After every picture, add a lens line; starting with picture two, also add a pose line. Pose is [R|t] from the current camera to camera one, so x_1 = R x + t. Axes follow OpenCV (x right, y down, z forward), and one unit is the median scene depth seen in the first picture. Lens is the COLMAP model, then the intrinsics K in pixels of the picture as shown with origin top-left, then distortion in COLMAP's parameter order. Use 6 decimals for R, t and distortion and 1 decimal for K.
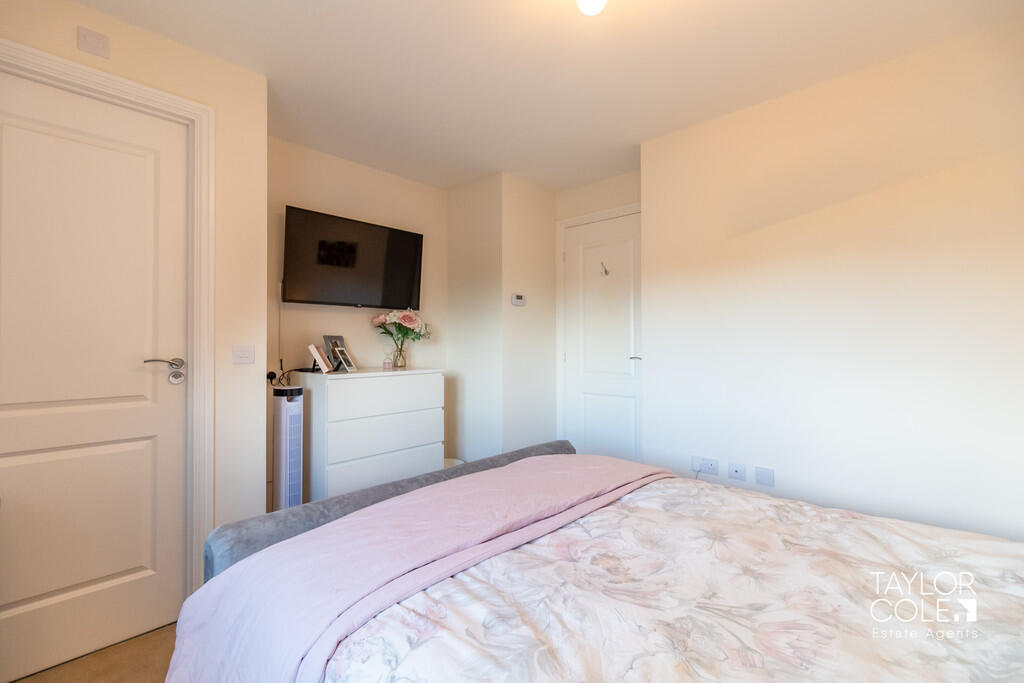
lens RADIAL K [[450.5, 0, 514.7], [0, 450.5, 341.0], [0, 0, 1]] dist [-0.013426, 0.000692]
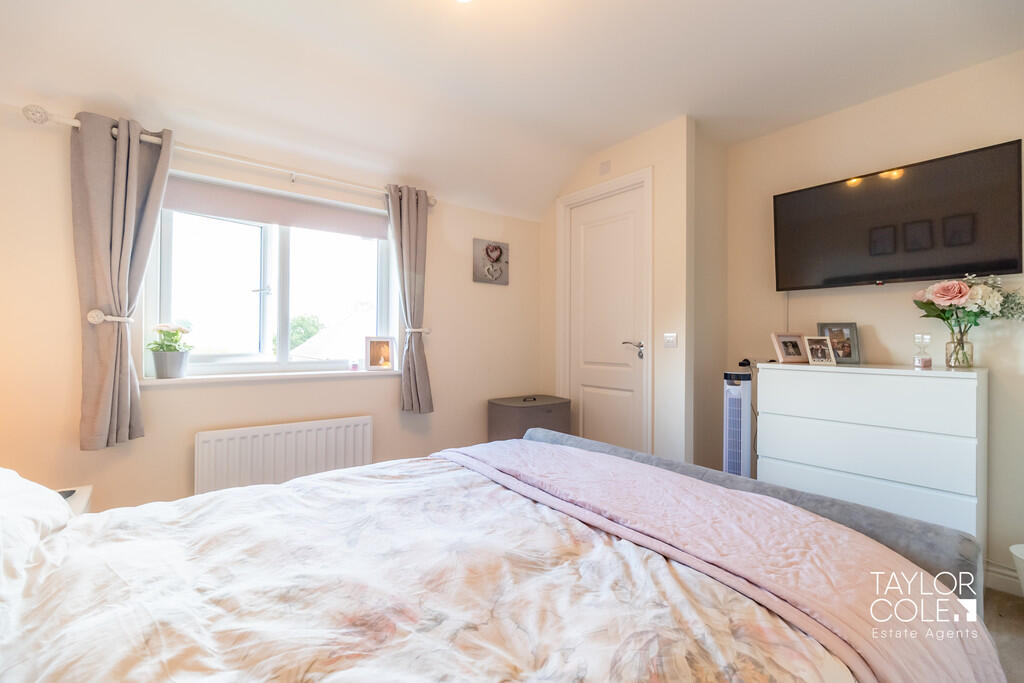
lens RADIAL K [[450.5, 0, 513.8], [0, 450.5, 343.0], [0, 0, 1]] dist [-0.013426, 0.000692]
pose [[-0.157706, 0.009570, -0.987440, 0.927205], [0.002783, 0.999953, 0.009247, 0.029199], [0.987482, -0.001290, -0.157726, 0.905479]]
